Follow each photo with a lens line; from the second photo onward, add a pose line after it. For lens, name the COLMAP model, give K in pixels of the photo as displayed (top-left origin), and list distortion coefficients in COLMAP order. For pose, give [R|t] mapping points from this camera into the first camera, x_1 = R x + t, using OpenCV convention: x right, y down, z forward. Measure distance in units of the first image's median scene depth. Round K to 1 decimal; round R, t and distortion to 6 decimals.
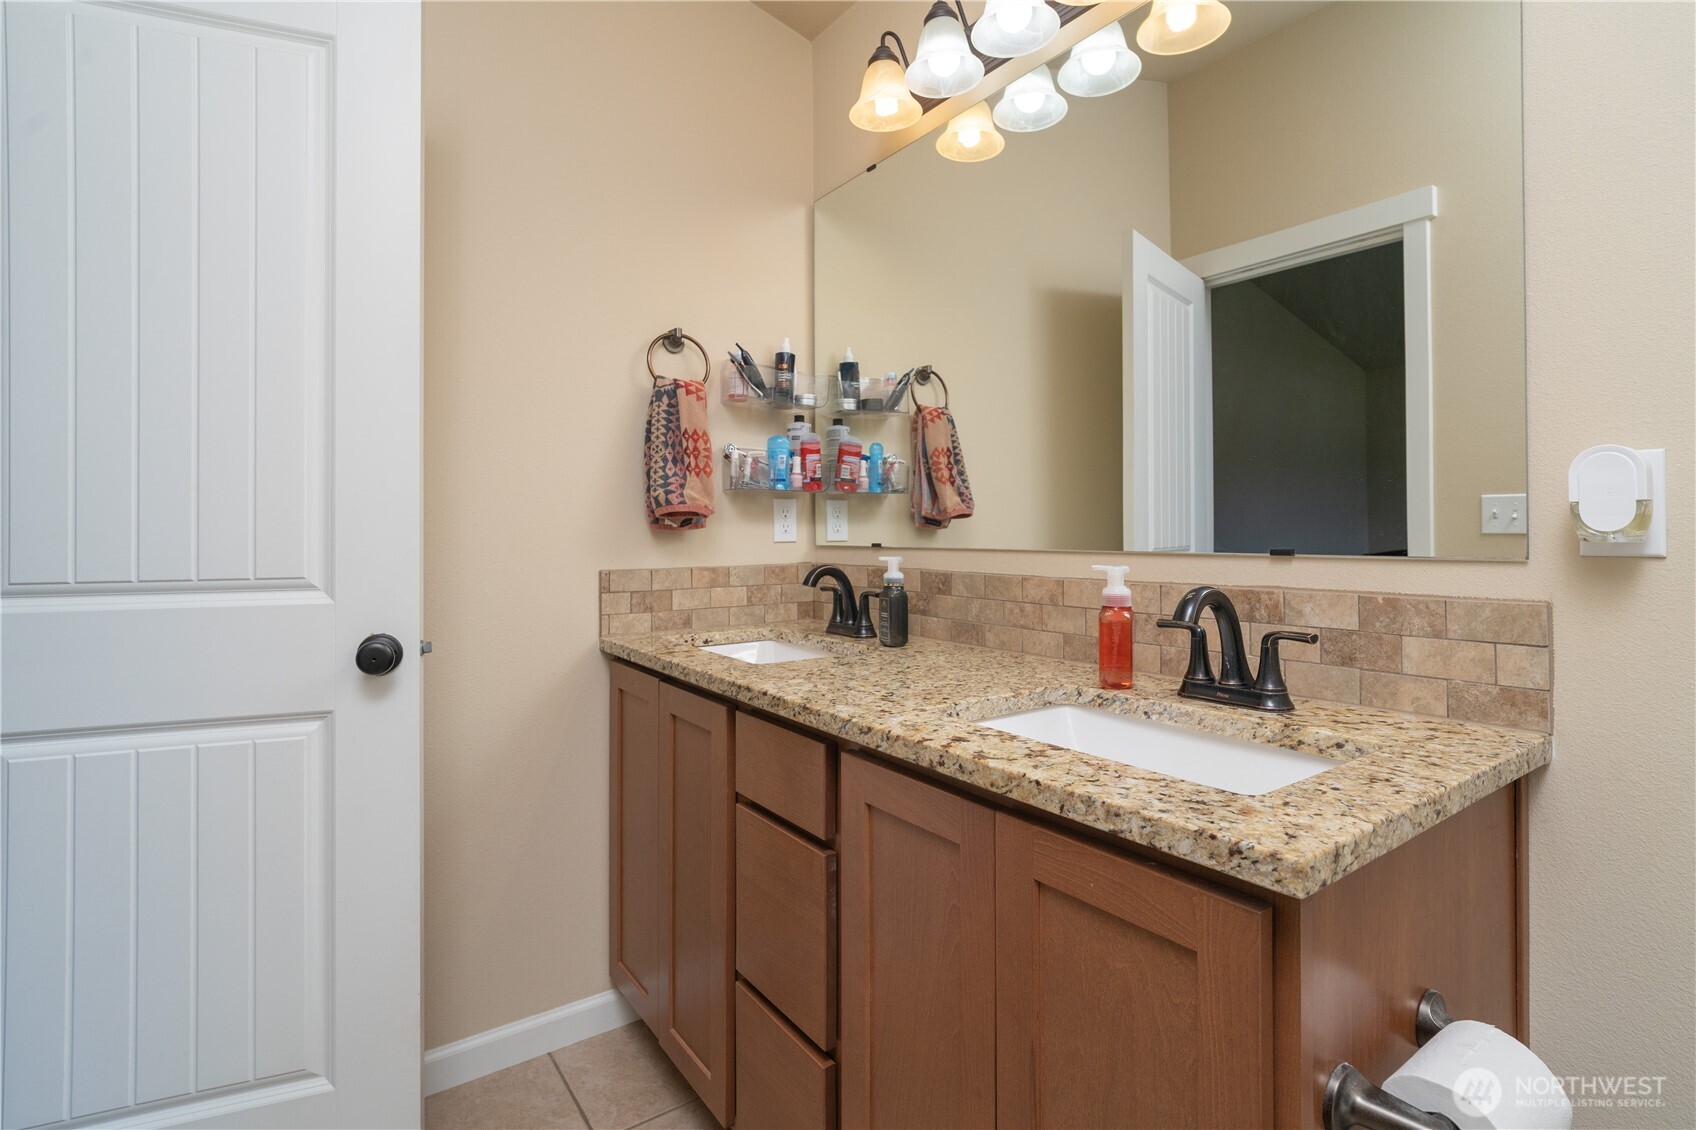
lens RADIAL K [[824.4, 0, 848.8], [0, 824.4, 533.8], [0, 0, 1]] dist [-0.015608, 0.001374]
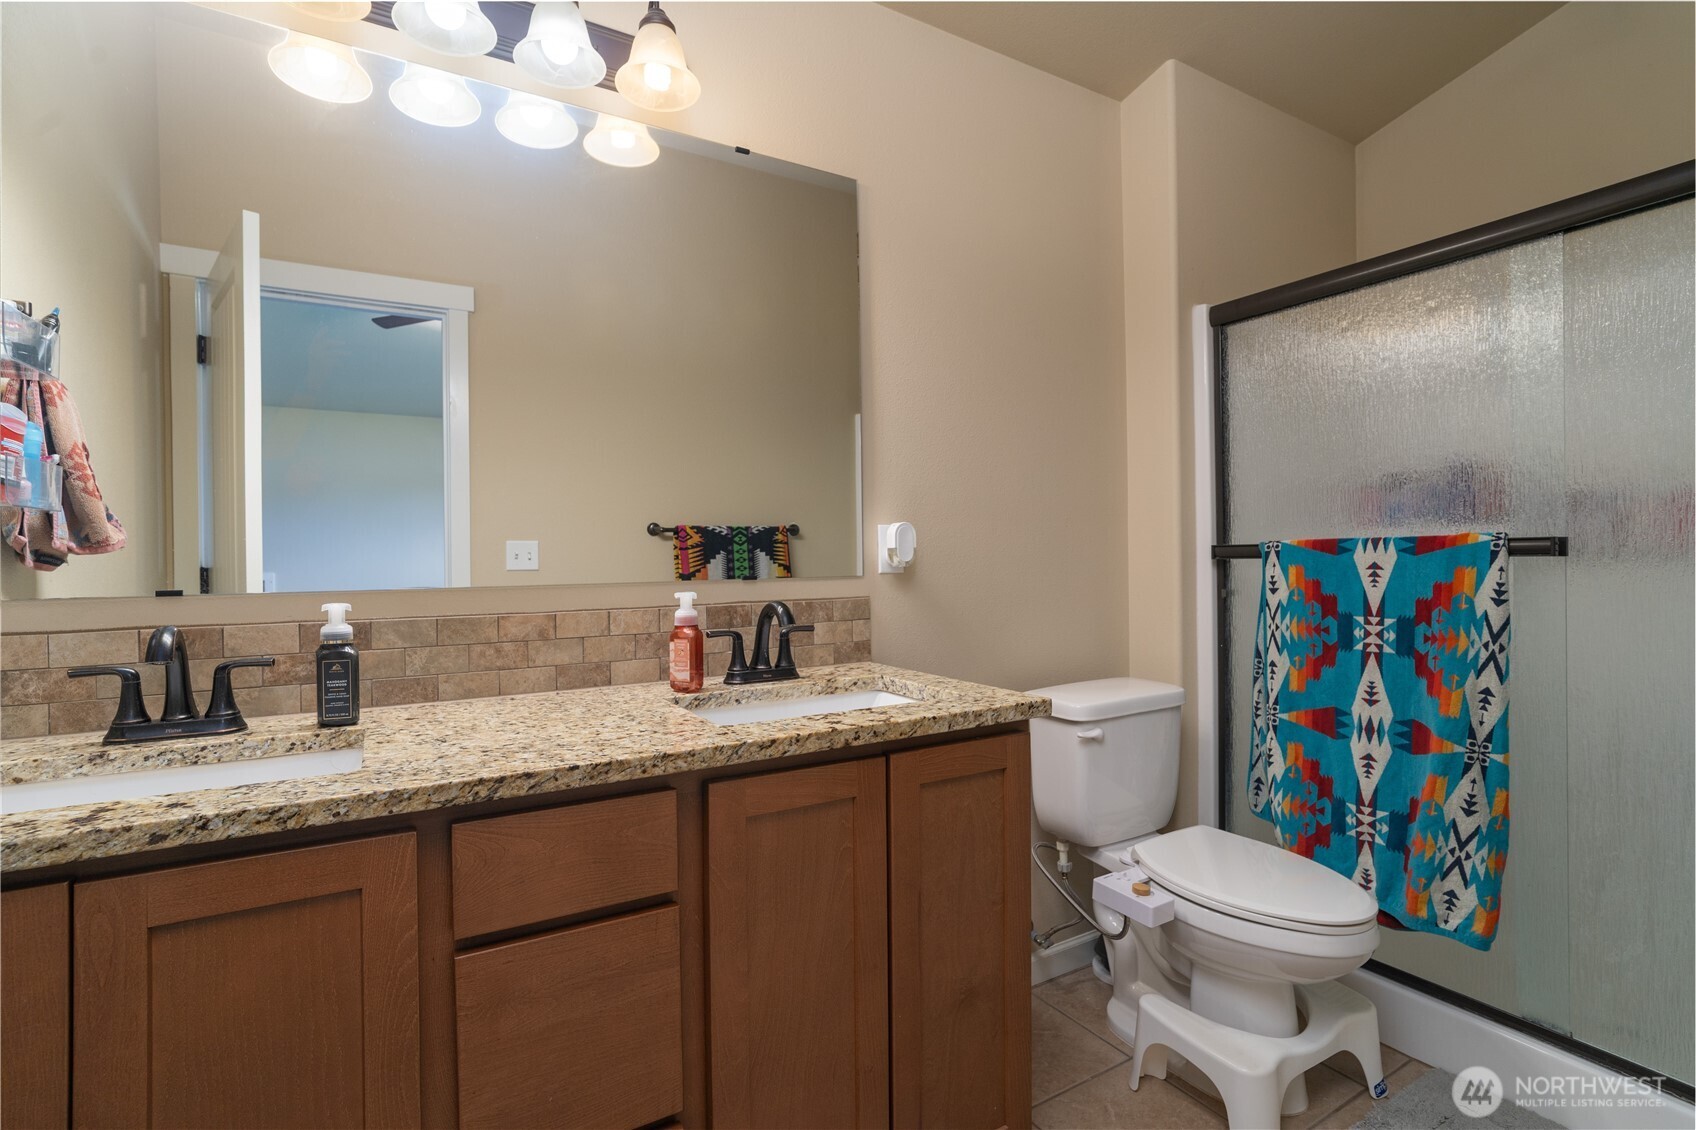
lens RADIAL K [[824.4, 0, 848.8], [0, 824.4, 533.8], [0, 0, 1]] dist [-0.015608, 0.001374]
pose [[0.075167, 0.029294, 0.996741, -1.015624], [0.016304, 0.999399, -0.030602, -0.009661], [-0.997038, 0.018551, 0.074644, 0.747875]]
